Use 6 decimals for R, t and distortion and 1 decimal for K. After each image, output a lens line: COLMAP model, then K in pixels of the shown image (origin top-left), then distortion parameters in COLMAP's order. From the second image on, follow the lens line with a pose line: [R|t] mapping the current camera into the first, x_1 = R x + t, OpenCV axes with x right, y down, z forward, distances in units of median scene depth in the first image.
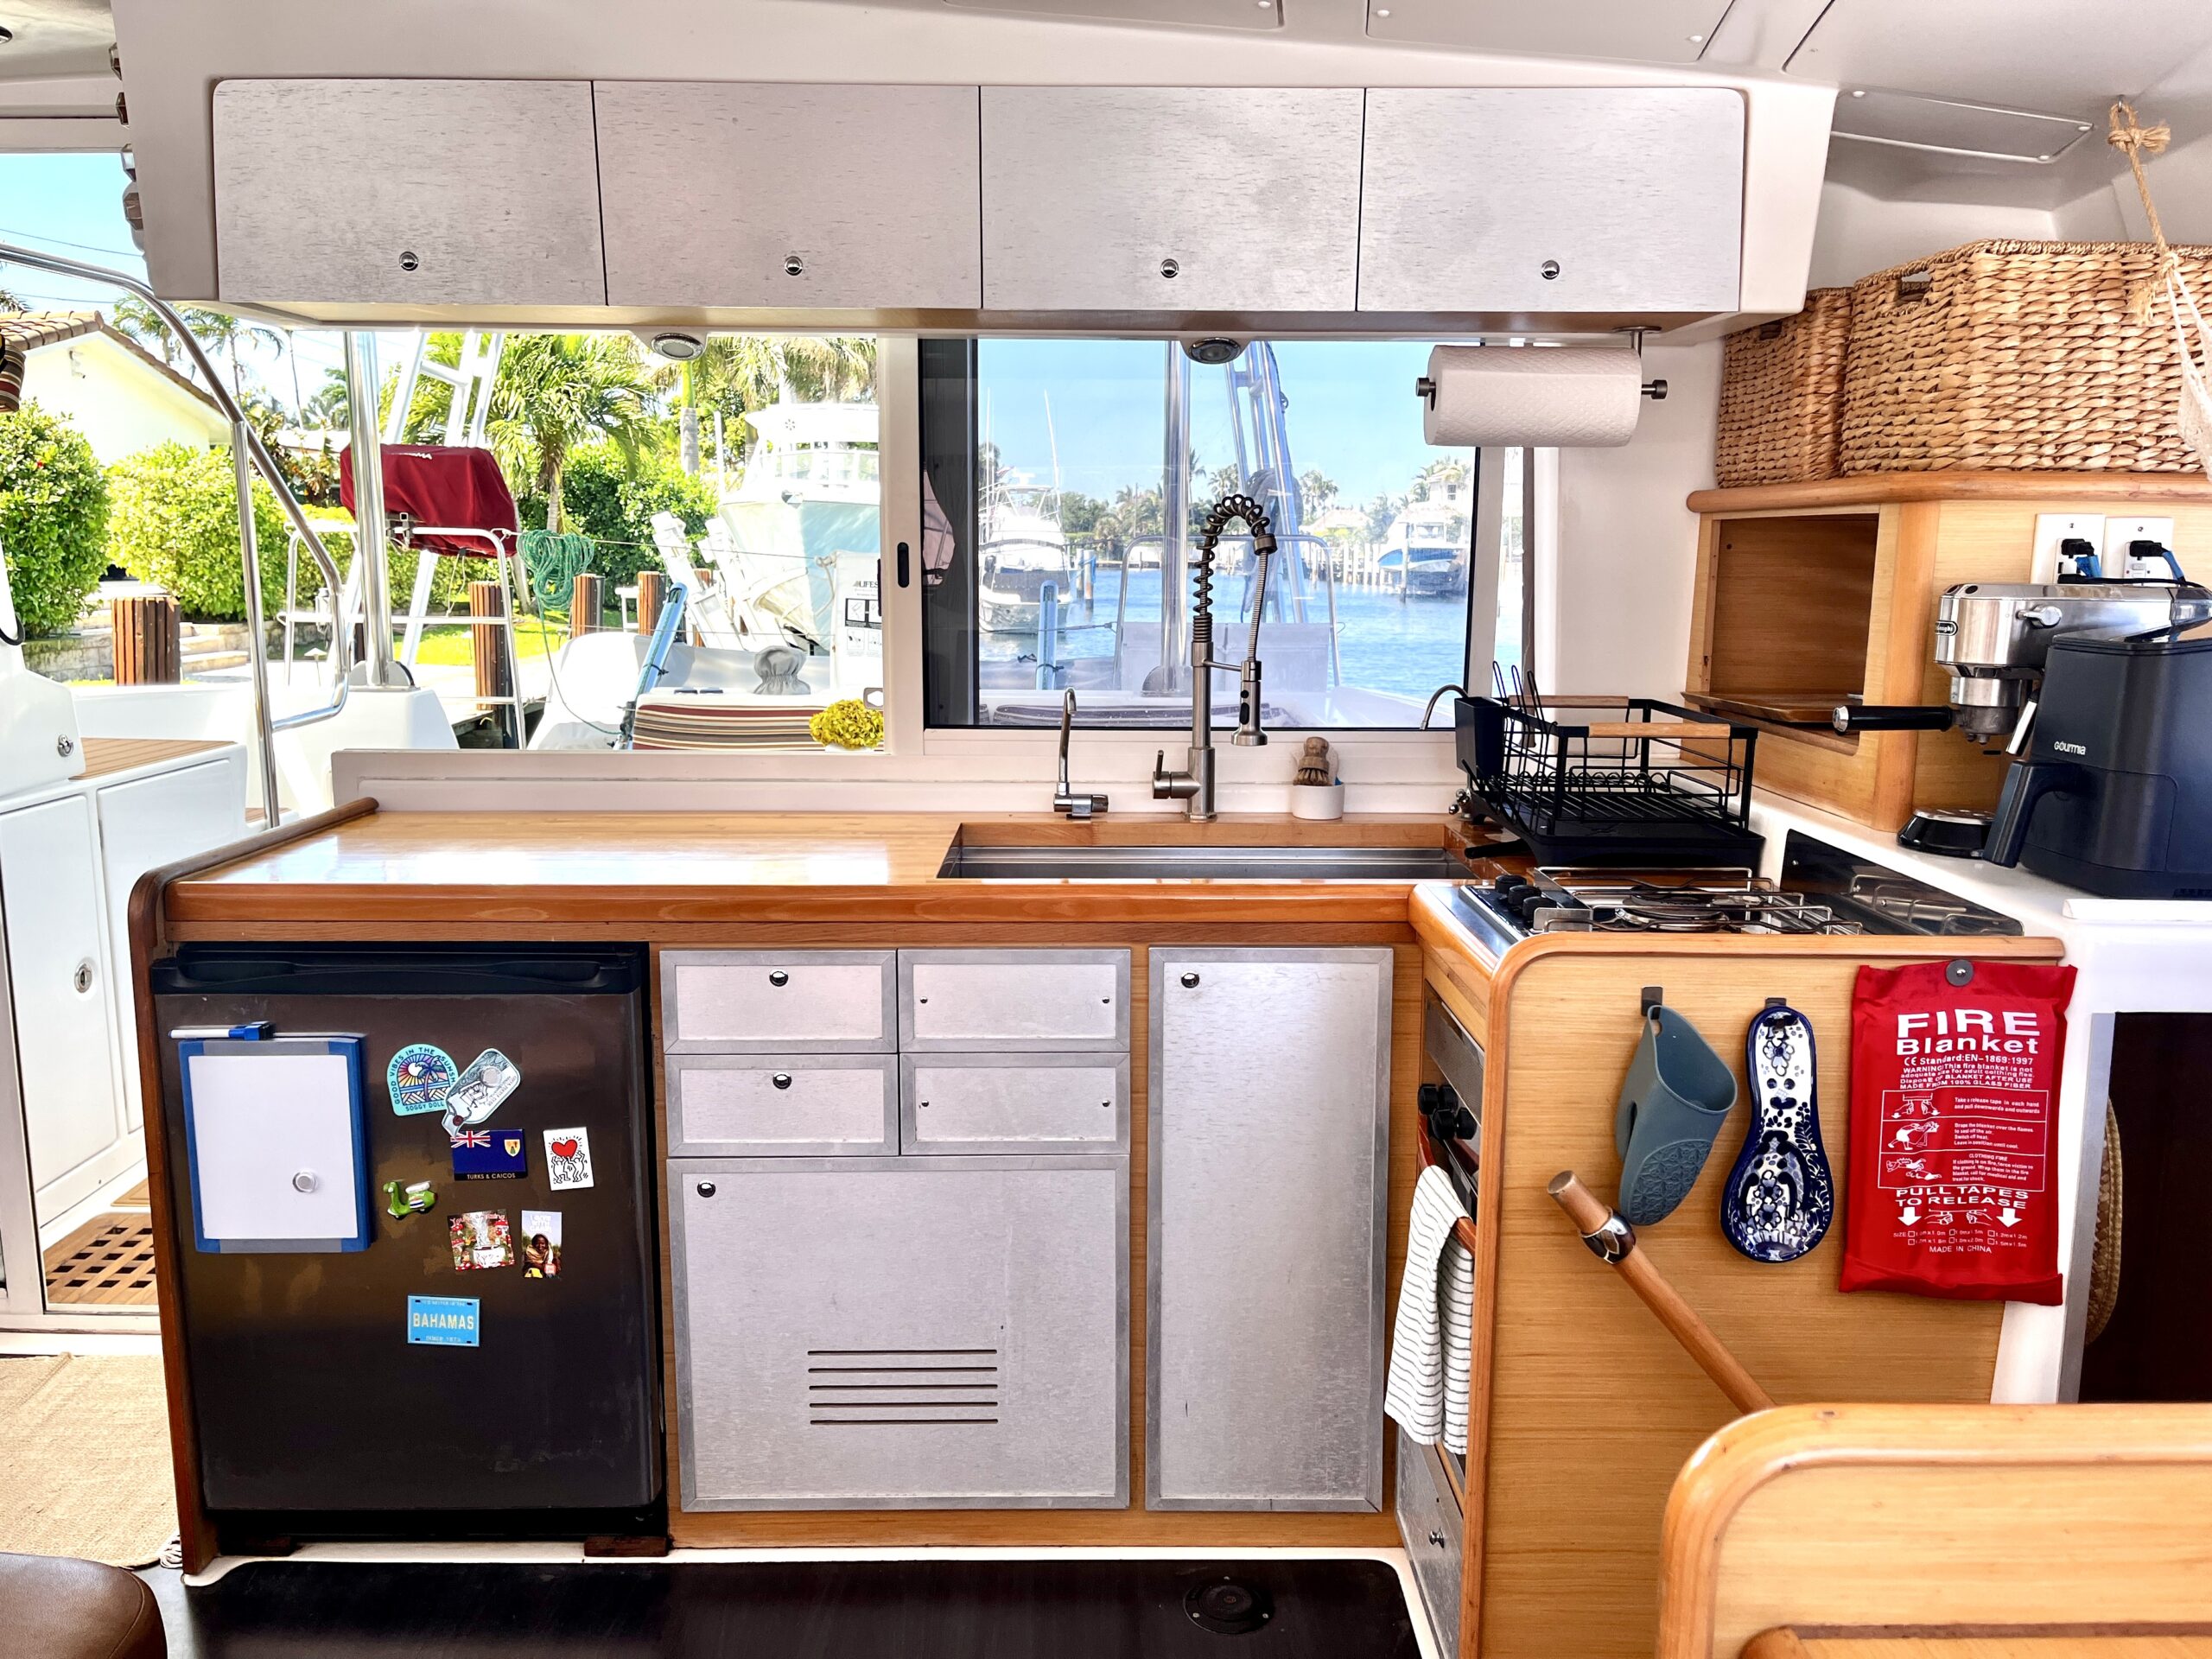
lens RADIAL K [[1679.7, 0, 1106.0], [0, 1679.7, 829.5], [0, 0, 1]] dist [0.001321, 0.005580]
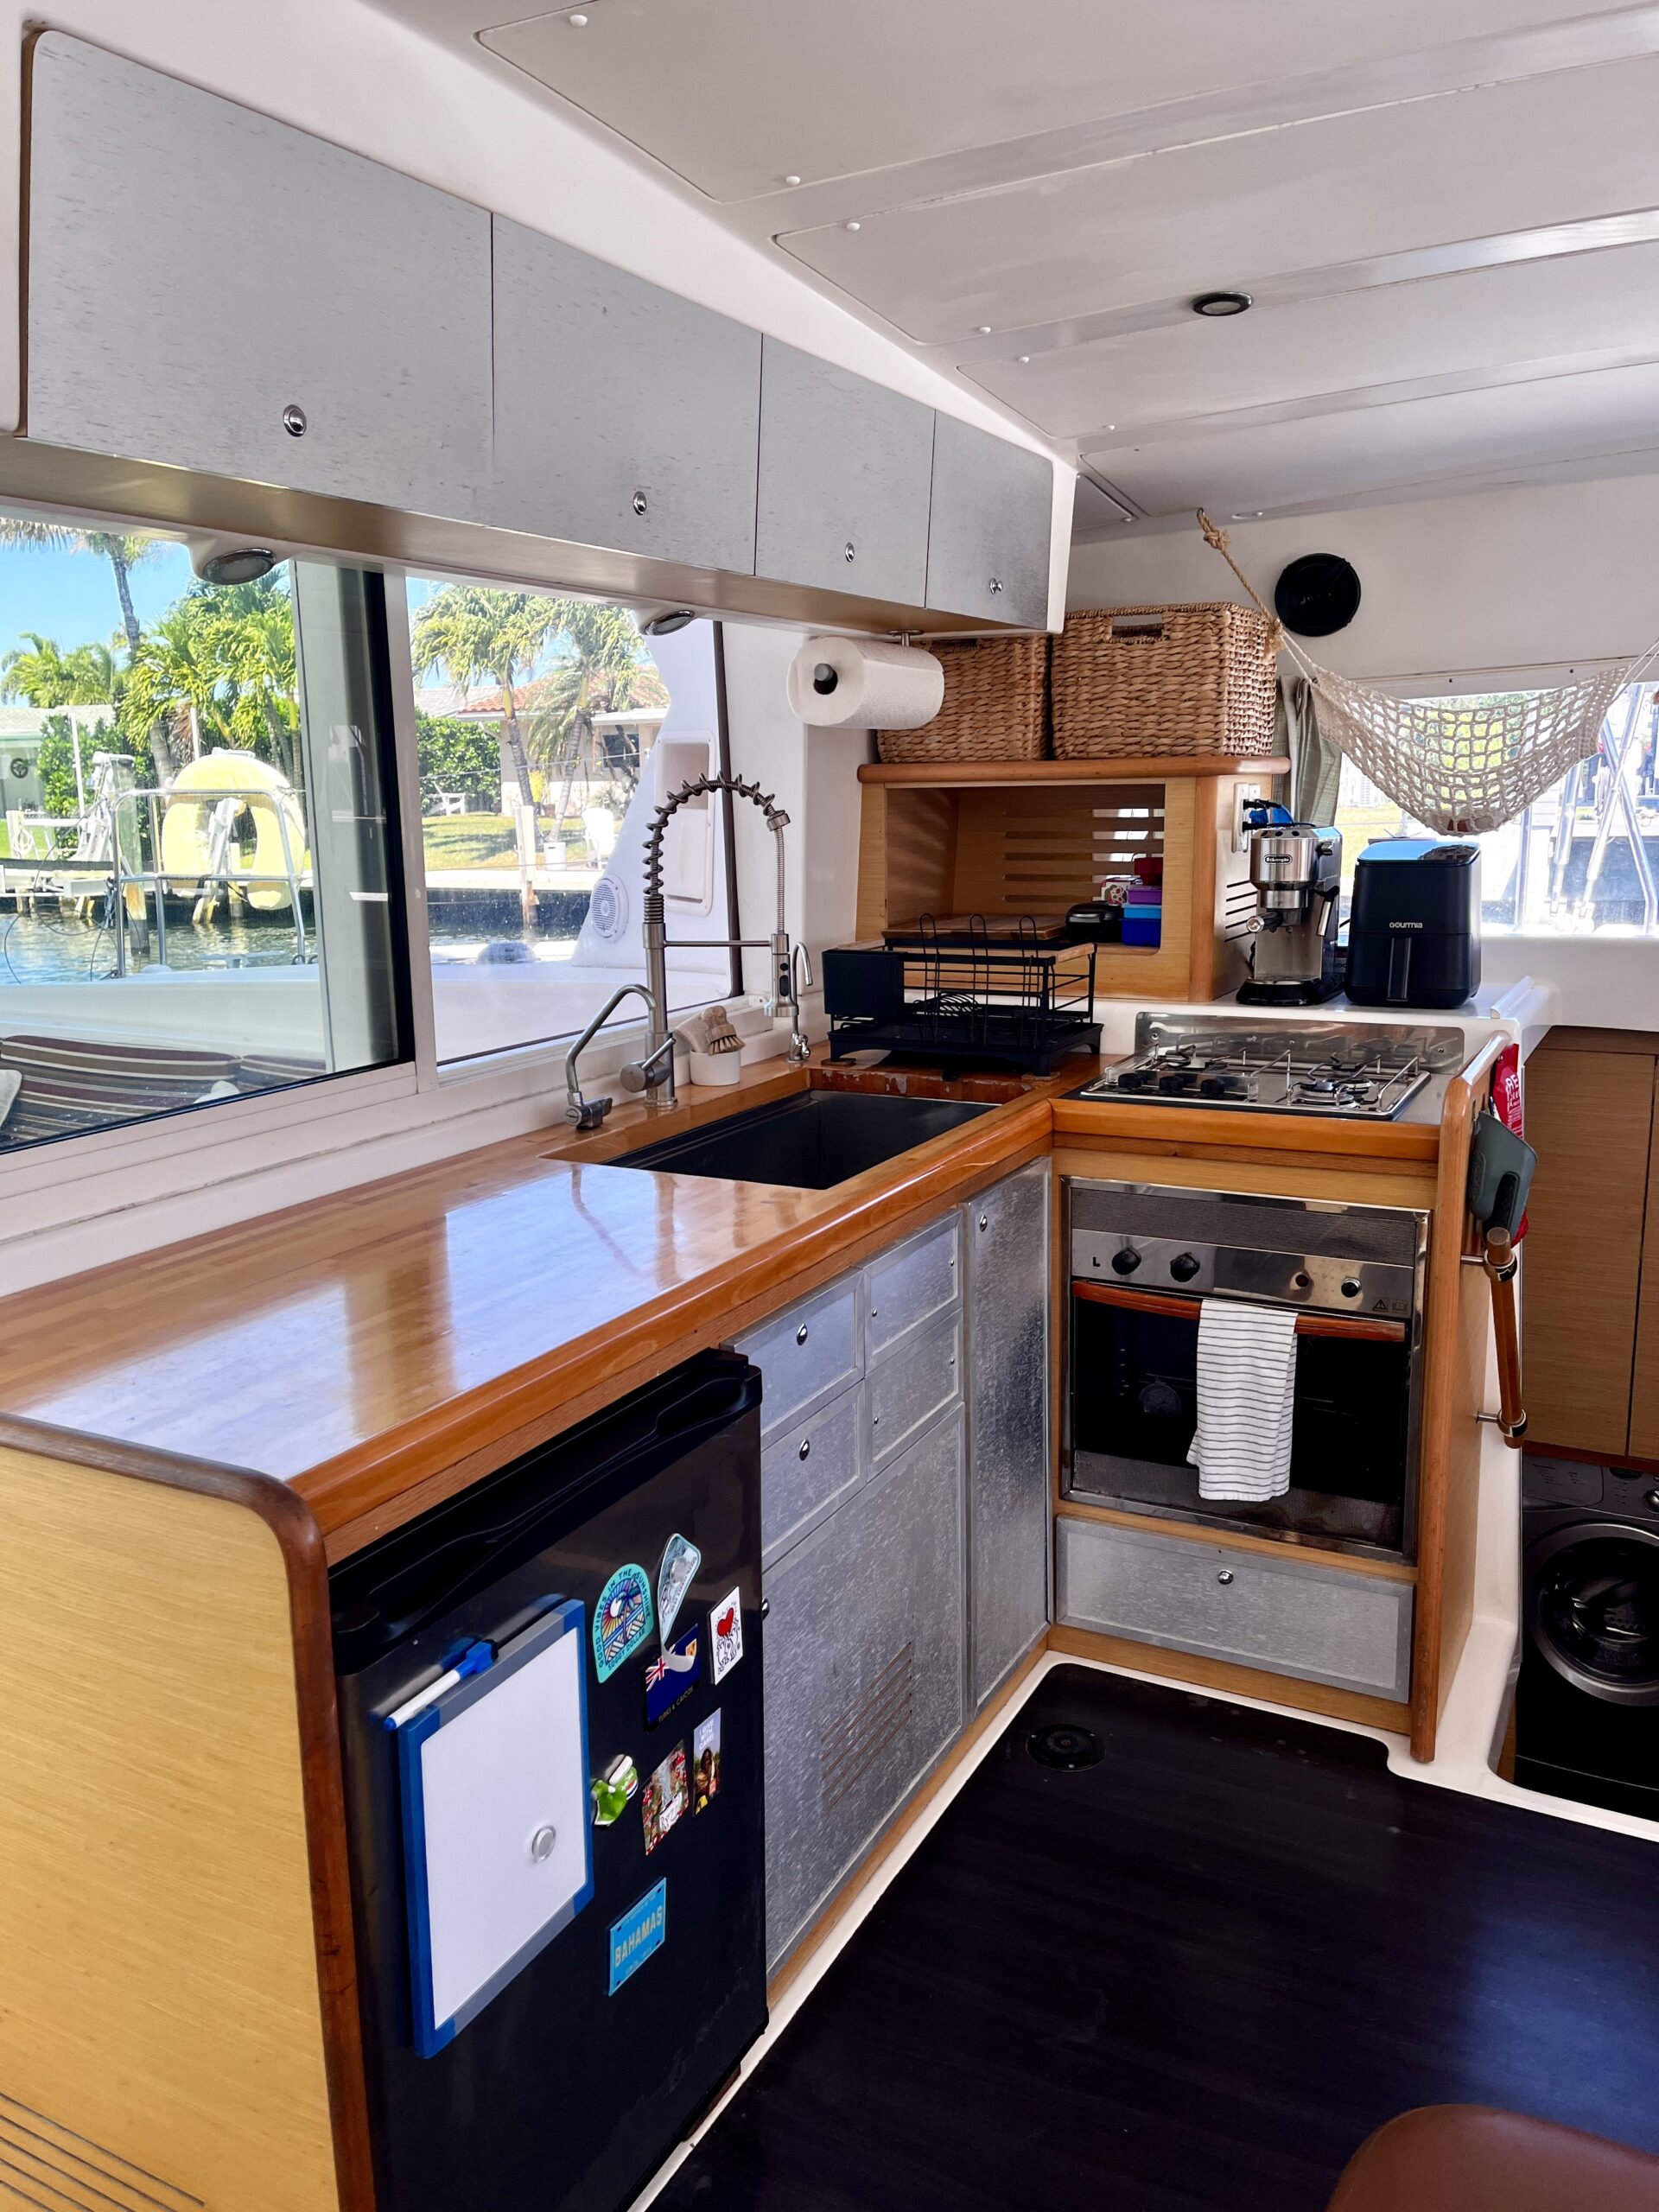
lens RADIAL K [[1660.1, 0, 829.5], [0, 1660.1, 1106.0], [0, 0, 1]] dist [-0.005148, -0.005105]
pose [[0.482708, -0.181719, 0.856721, -0.921672], [0.169665, 0.979107, 0.112083, -0.124926], [-0.859189, 0.091253, 0.503455, 0.552027]]
